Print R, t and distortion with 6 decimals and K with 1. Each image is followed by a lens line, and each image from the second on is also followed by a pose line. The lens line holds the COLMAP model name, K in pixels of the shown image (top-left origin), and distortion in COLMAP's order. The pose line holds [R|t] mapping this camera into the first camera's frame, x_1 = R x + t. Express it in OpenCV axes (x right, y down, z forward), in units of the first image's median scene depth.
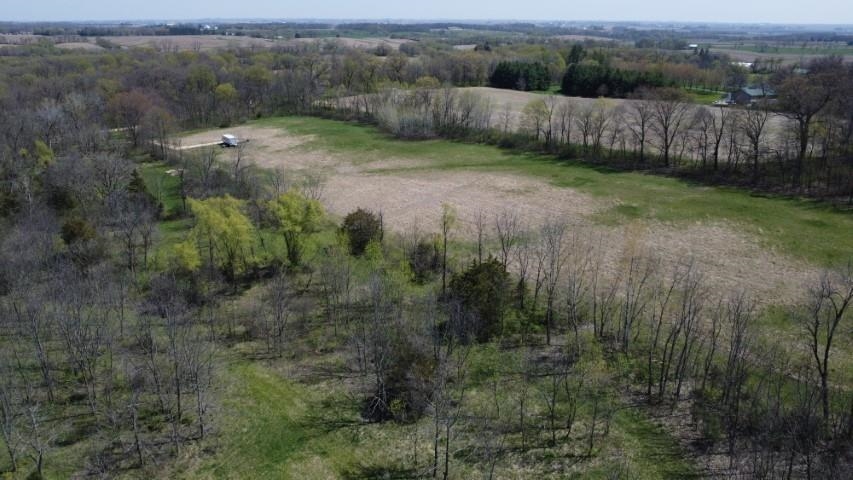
lens RADIAL K [[620.0, 0, 424.6], [0, 620.0, 239.7], [0, 0, 1]] dist [-0.027586, -0.009619]
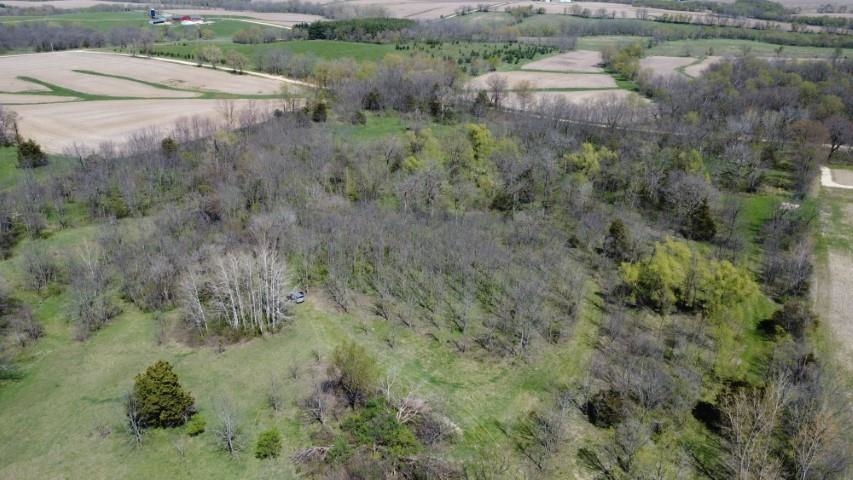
lens RADIAL K [[620.0, 0, 422.4], [0, 620.0, 235.6], [0, 0, 1]] dist [-0.027586, -0.009619]
pose [[0.343292, 0.369769, -0.863378, 0.313565], [-0.318703, 0.910563, 0.263256, -0.129342], [0.883504, 0.184787, 0.430435, -0.046004]]
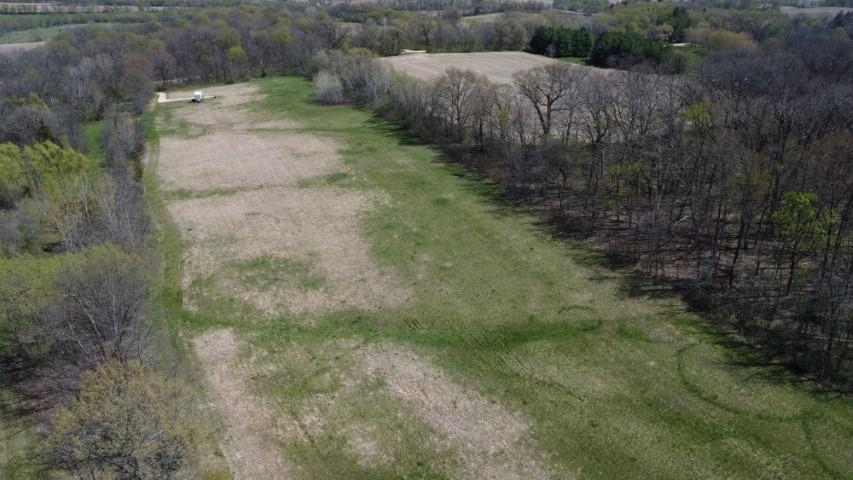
lens RADIAL K [[620.0, 0, 422.8], [0, 620.0, 235.4], [0, 0, 1]] dist [-0.027586, -0.009619]
pose [[0.952519, 0.112960, -0.282751, 0.523685], [-0.093248, 0.992238, 0.082274, -0.031249], [0.289850, -0.052002, 0.955658, -0.065265]]
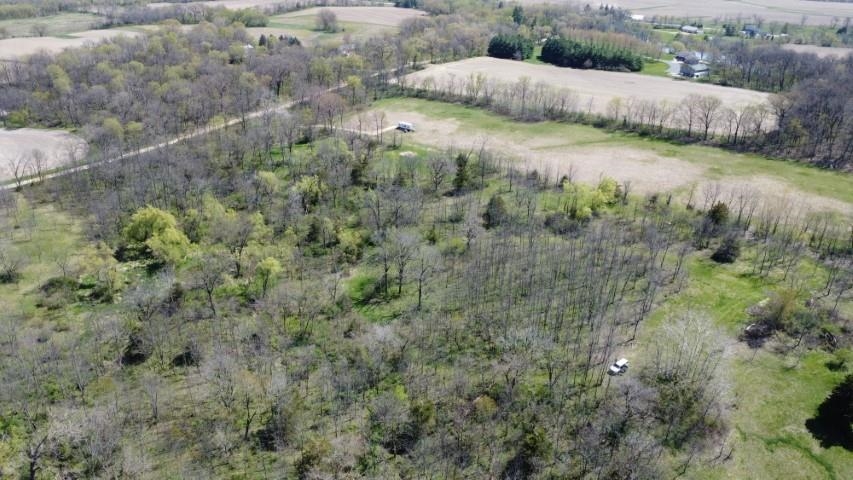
lens RADIAL K [[620.0, 0, 422.8], [0, 620.0, 235.0], [0, 0, 1]] dist [-0.027586, -0.009619]
pose [[0.973966, -0.081353, 0.211593, -0.643498], [0.057432, 0.991488, 0.116849, -0.080010], [-0.219298, -0.101655, 0.970348, -0.464128]]
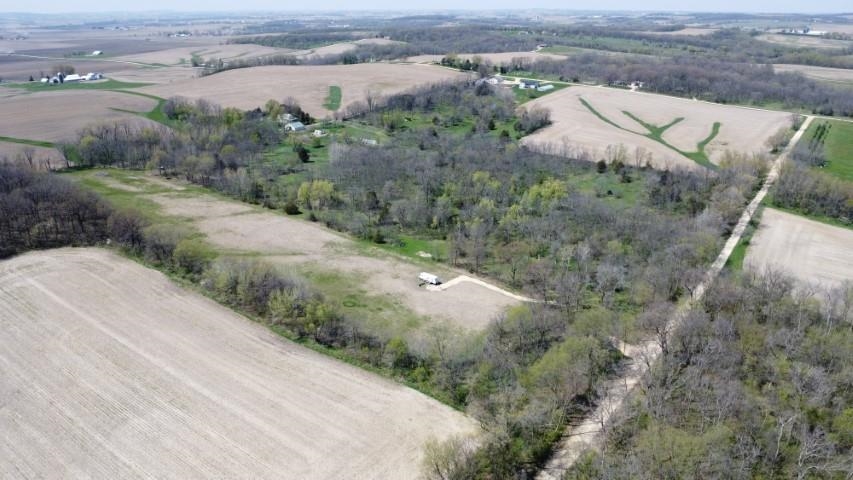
lens RADIAL K [[620.0, 0, 425.8], [0, 620.0, 239.3], [0, 0, 1]] dist [-0.027586, -0.009619]
pose [[-0.974392, 0.076664, -0.211384, -0.054586], [-0.078811, 0.764007, 0.640377, -1.090167], [0.210593, 0.640637, -0.738400, 1.997303]]
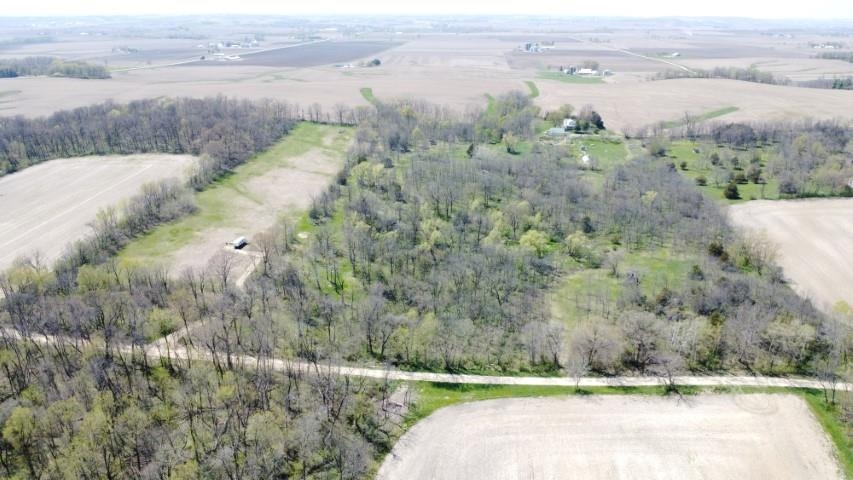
lens RADIAL K [[620.0, 0, 421.6], [0, 620.0, 239.6], [0, 0, 1]] dist [-0.027586, -0.009619]
pose [[-0.692617, -0.262798, 0.671729, -1.696653], [0.232742, 0.800032, 0.552973, -0.928360], [-0.682725, 0.539338, -0.492952, 1.517422]]
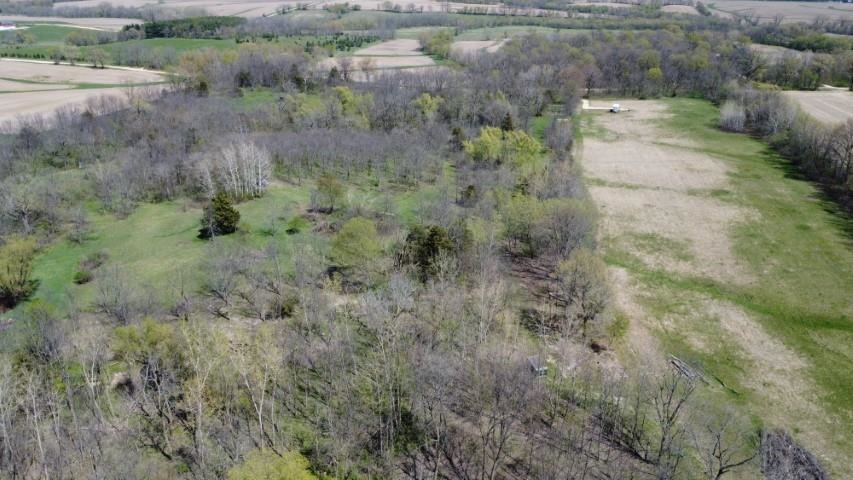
lens RADIAL K [[620.0, 0, 423.3], [0, 620.0, 237.8], [0, 0, 1]] dist [-0.027586, -0.009619]
pose [[0.601410, 0.313155, -0.735010, 0.644079], [-0.265660, 0.946016, 0.185683, -0.018496], [0.753479, 0.083591, 0.652137, -0.323248]]
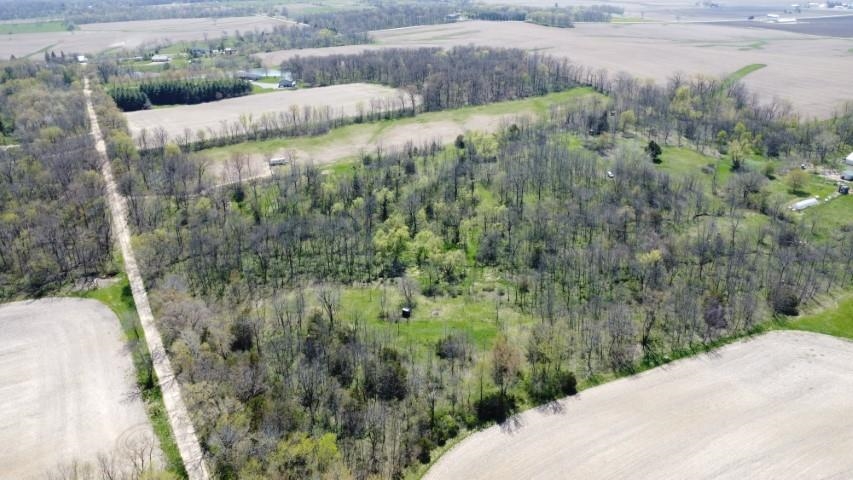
lens RADIAL K [[620.0, 0, 422.2], [0, 620.0, 241.4], [0, 0, 1]] dist [-0.027586, -0.009619]
pose [[0.212987, -0.411106, 0.886357, -2.029254], [0.340327, 0.881576, 0.327110, -0.423837], [-0.915868, 0.231981, 0.327674, 0.093772]]
